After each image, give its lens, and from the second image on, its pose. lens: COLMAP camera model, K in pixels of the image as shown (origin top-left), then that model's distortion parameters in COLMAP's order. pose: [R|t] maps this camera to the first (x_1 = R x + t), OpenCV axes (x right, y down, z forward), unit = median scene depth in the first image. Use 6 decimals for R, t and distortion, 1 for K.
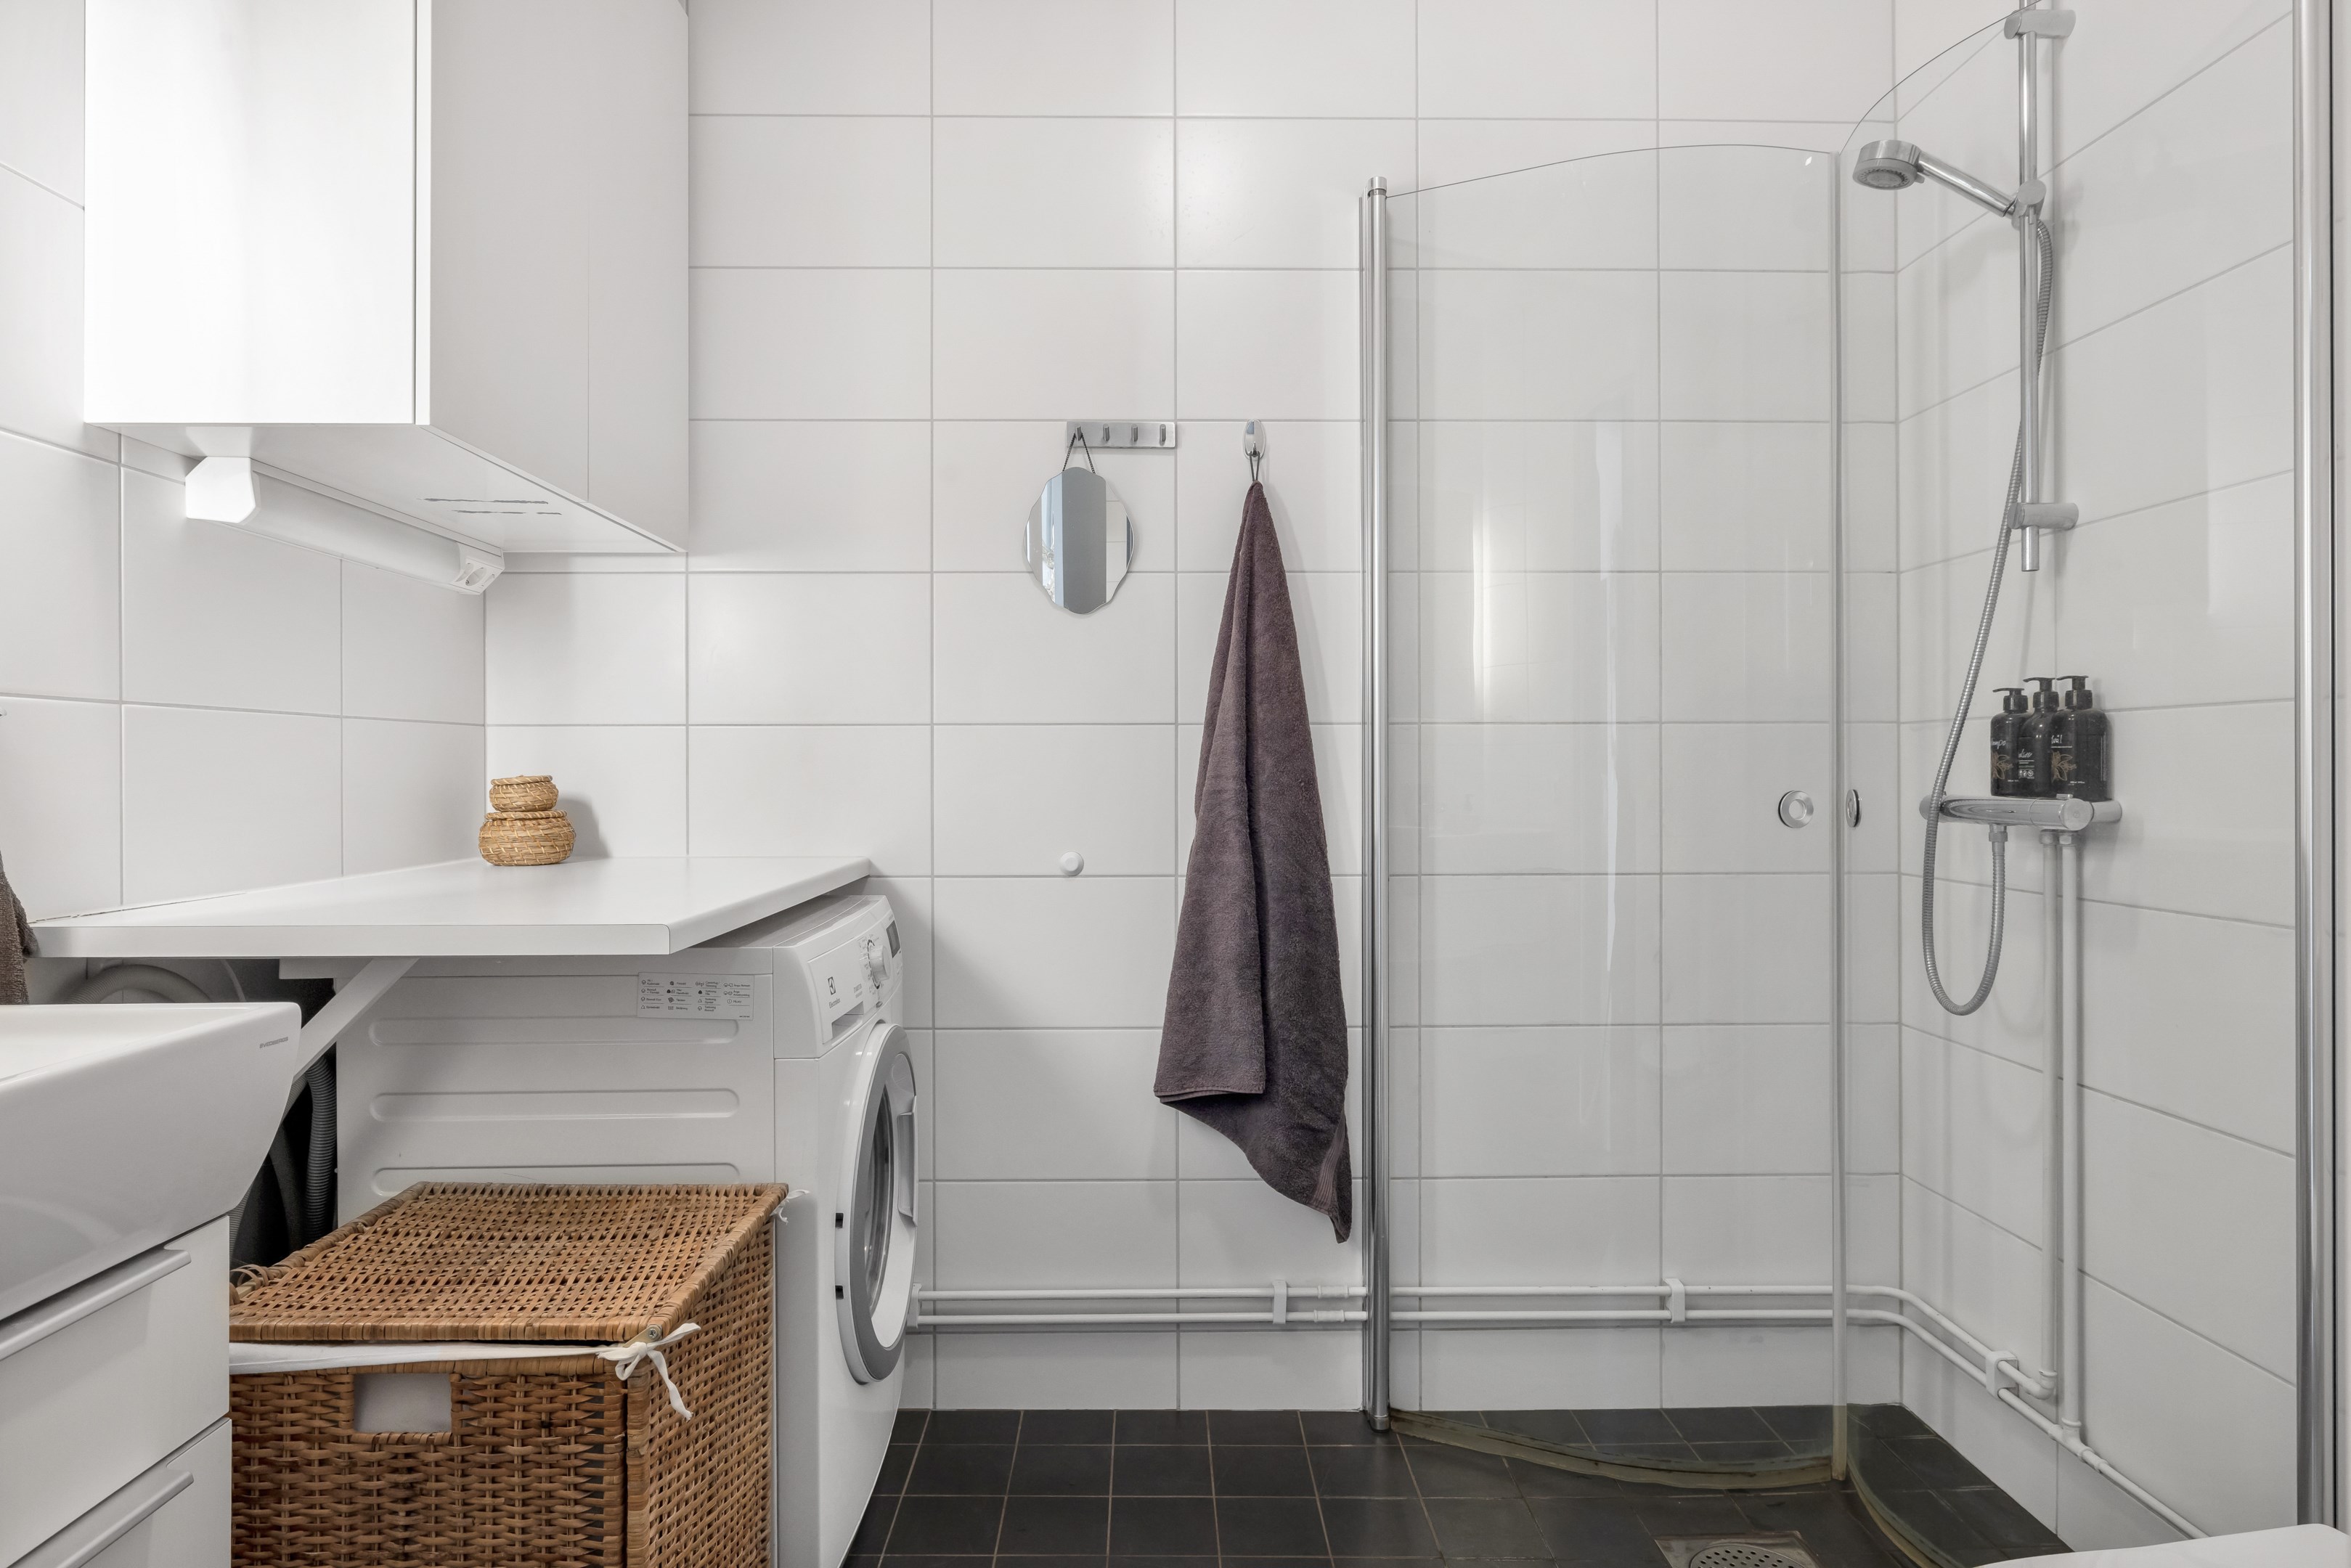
lens RADIAL K [[1359.6, 0, 1162.3], [0, 1359.6, 800.8], [0, 0, 1]] dist [-0.000568, -0.000403]
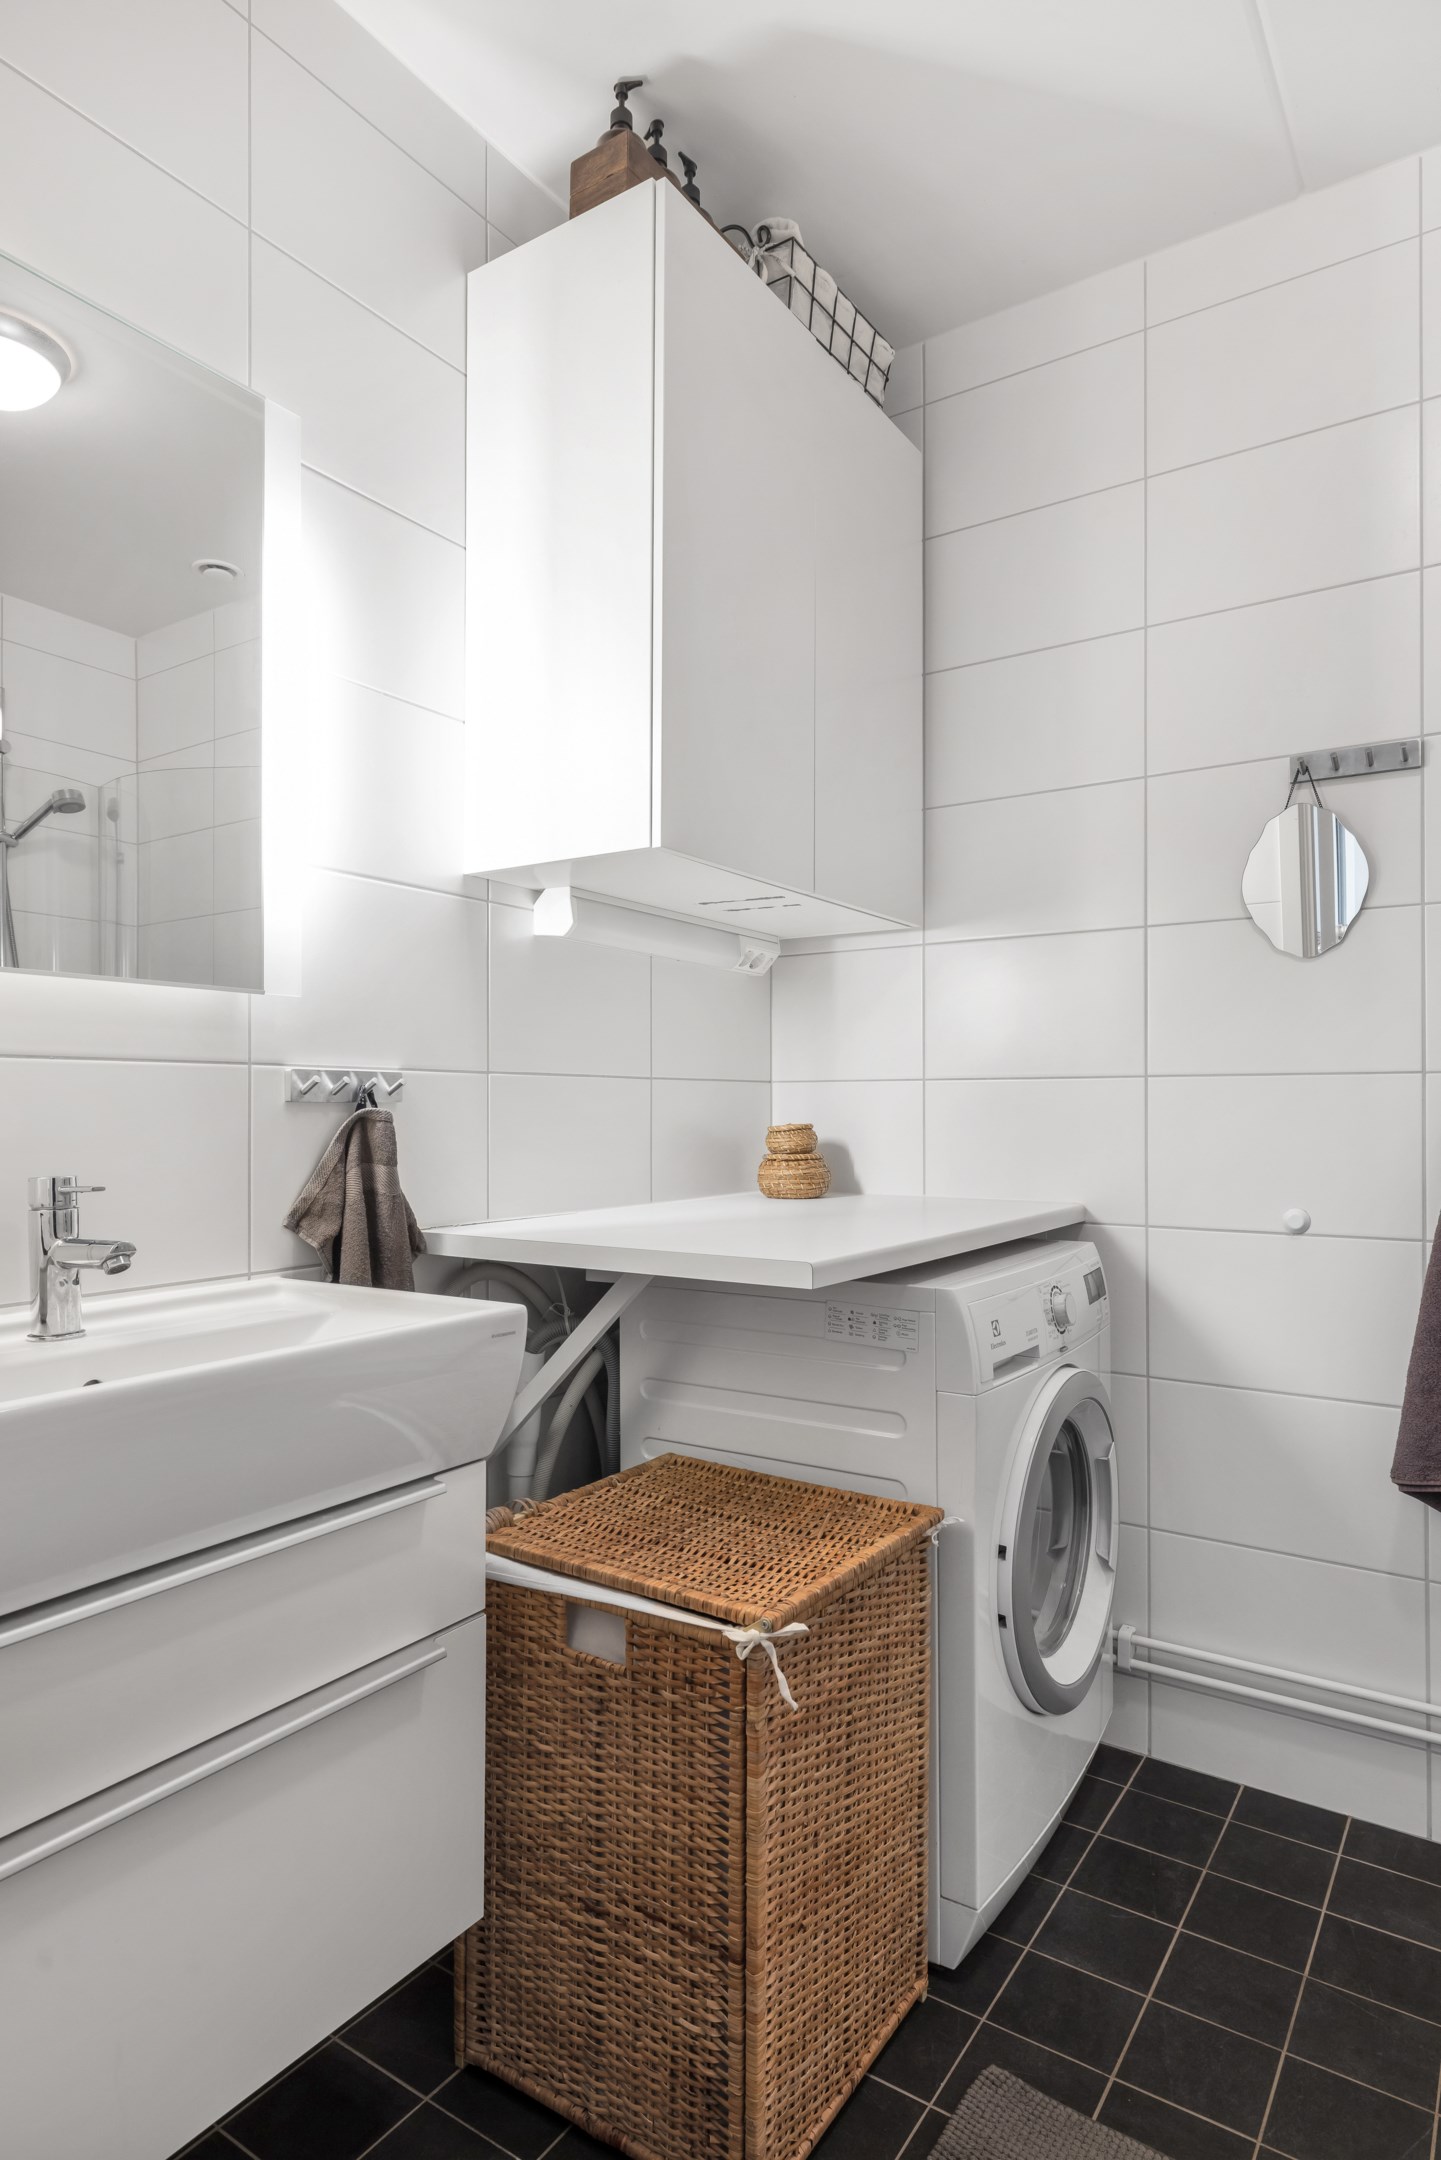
lens RADIAL K [[1228.5, 0, 722.6], [0, 1228.5, 1120.7], [0, 0, 1]] dist [0.005729, 0.001849]
pose [[0.823236, 0.007424, -0.567650, 0.142228], [-0.015214, 0.999844, -0.008988, -0.015544], [0.567495, 0.016036, 0.823221, 0.104118]]
